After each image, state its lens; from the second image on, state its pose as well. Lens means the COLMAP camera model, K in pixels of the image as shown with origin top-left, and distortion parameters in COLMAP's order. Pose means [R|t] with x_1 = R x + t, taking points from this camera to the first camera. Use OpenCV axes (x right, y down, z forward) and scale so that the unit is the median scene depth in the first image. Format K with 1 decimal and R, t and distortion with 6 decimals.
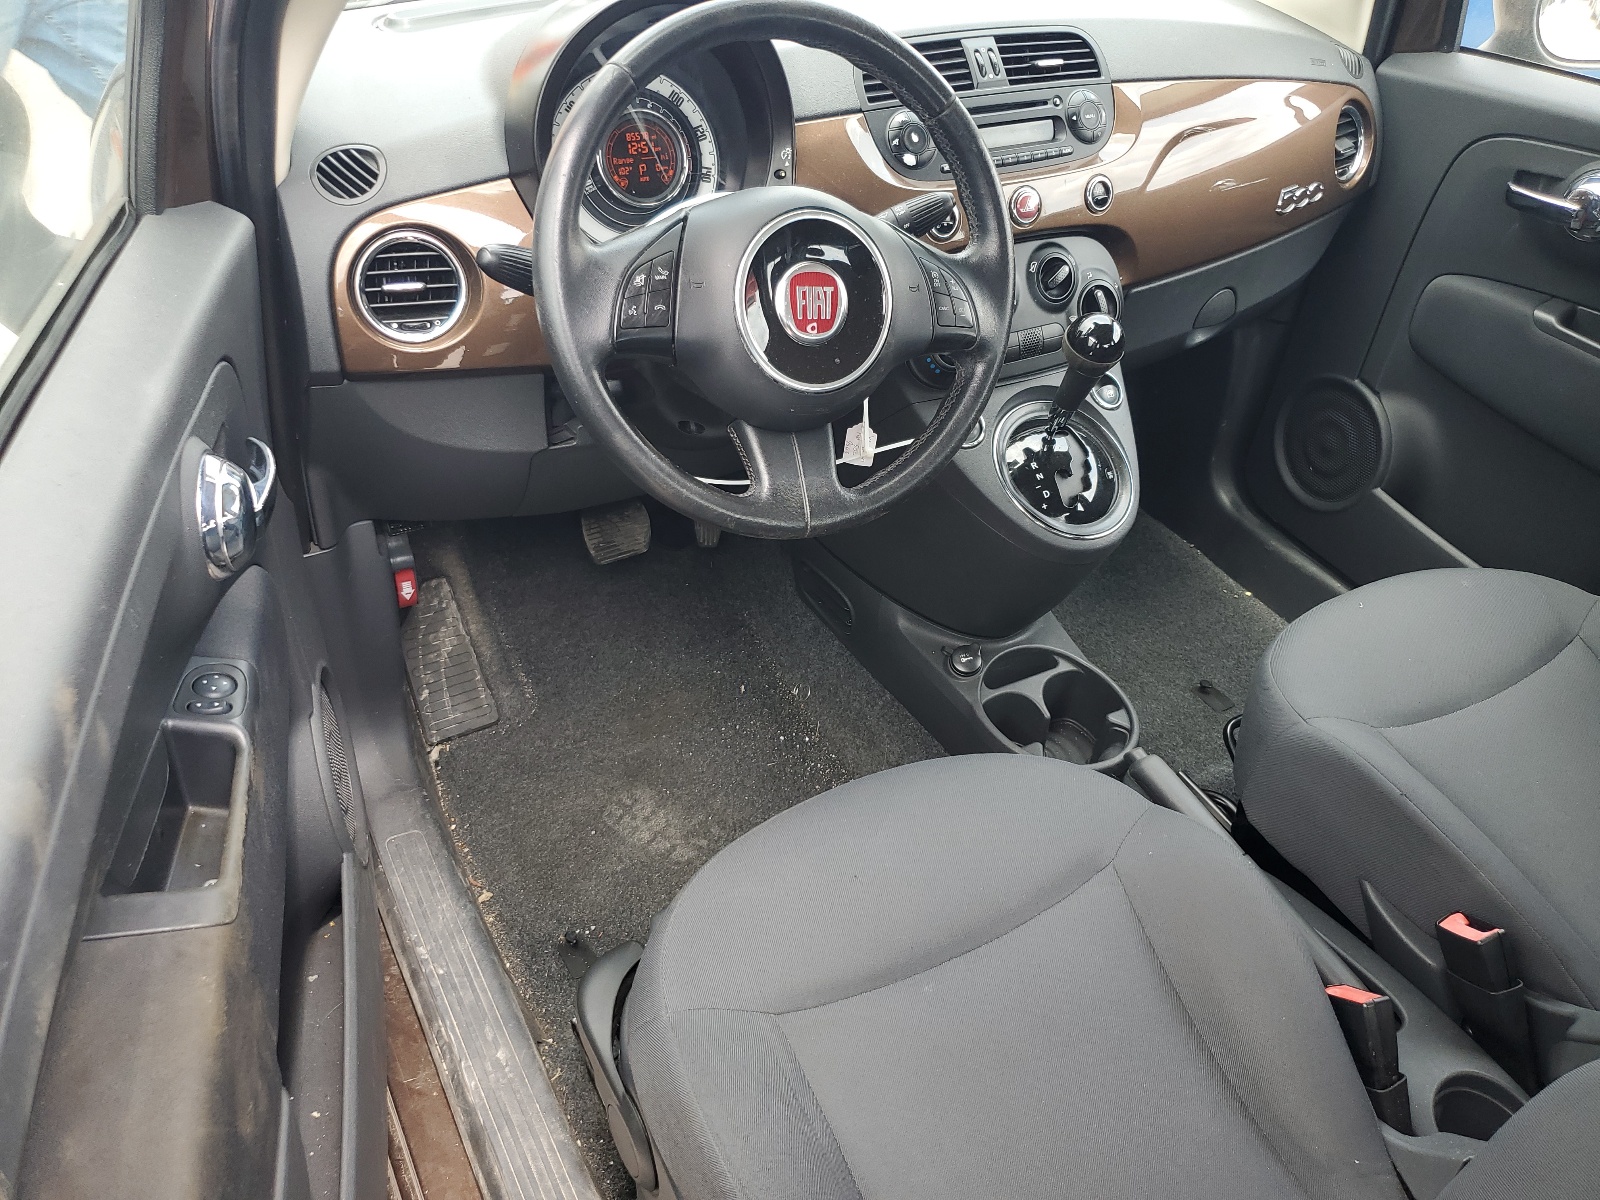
lens RADIAL K [[1251.6, 0, 800.0], [0, 1251.6, 600.0], [0, 0, 1]] dist [0.008054, 0.002968]
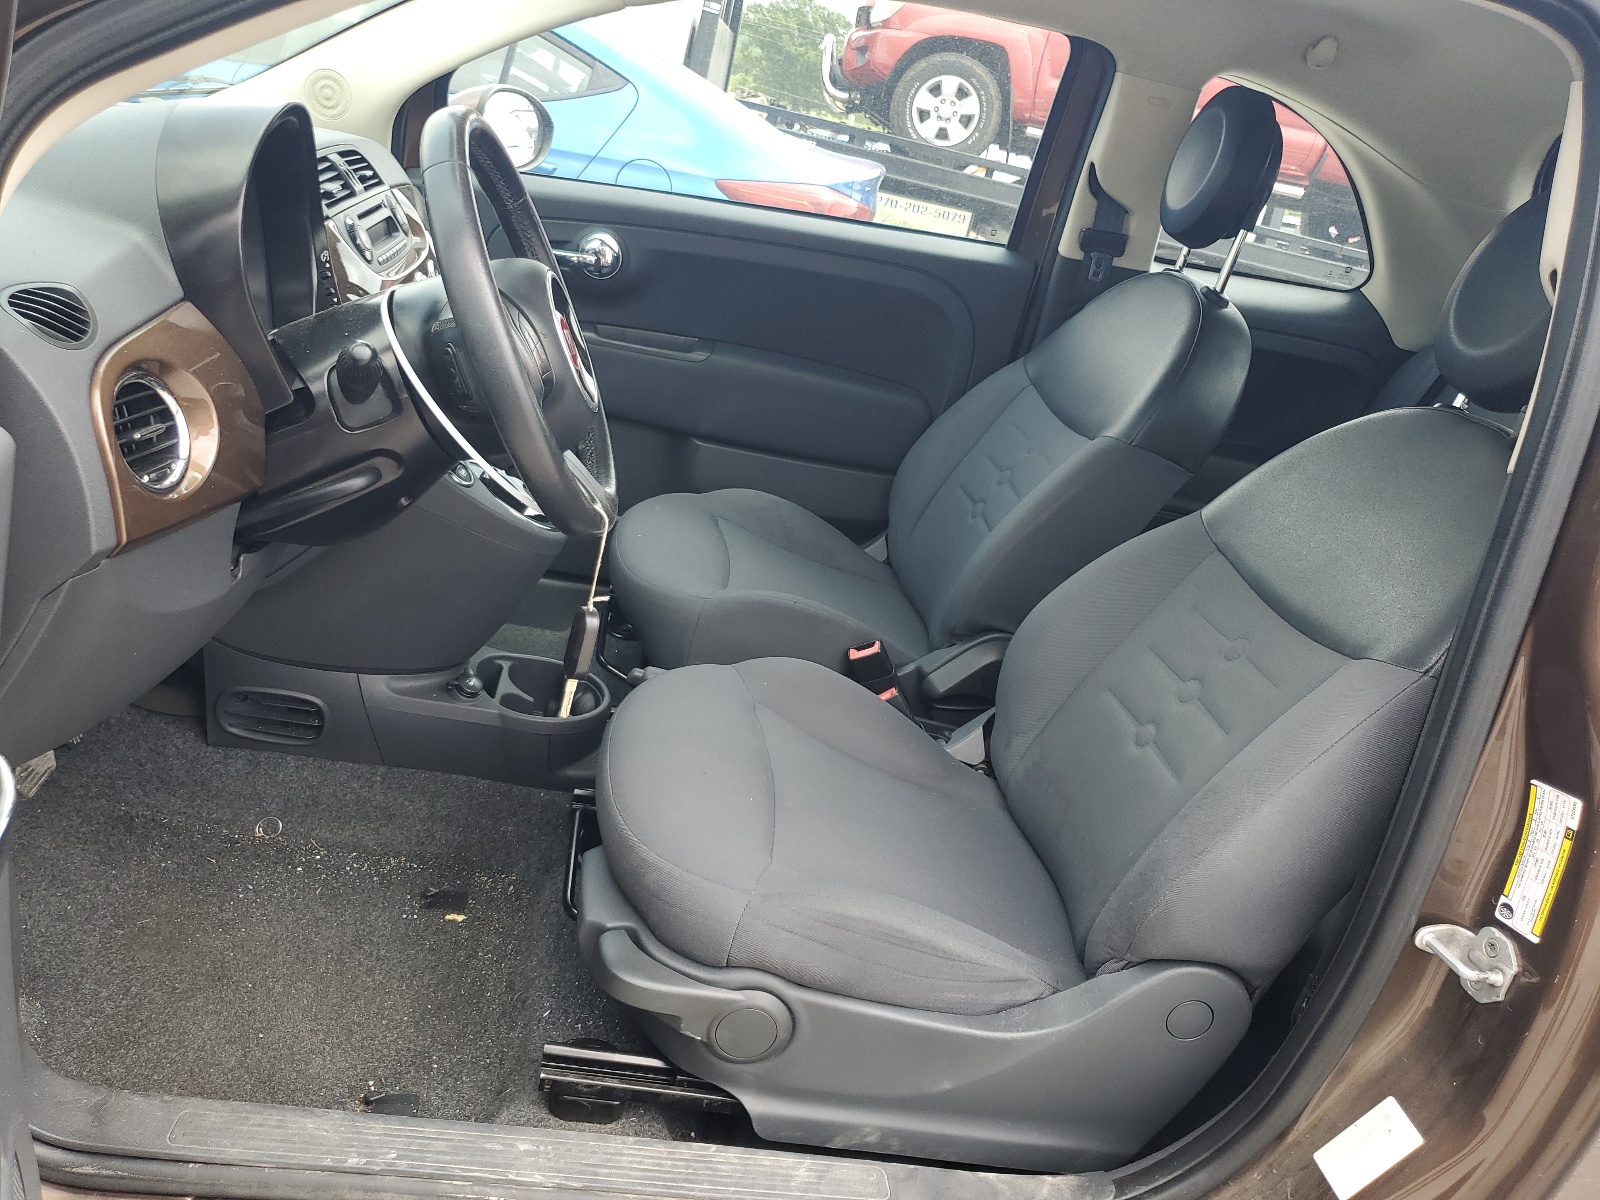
lens RADIAL K [[1251.6, 0, 800.0], [0, 1251.6, 600.0], [0, 0, 1]] dist [0.008054, 0.002968]
pose [[0.412308, -0.330062, 0.849153, -0.769108], [0.406828, 0.900677, 0.152553, -0.080330], [-0.815164, 0.282560, 0.505635, 0.180931]]
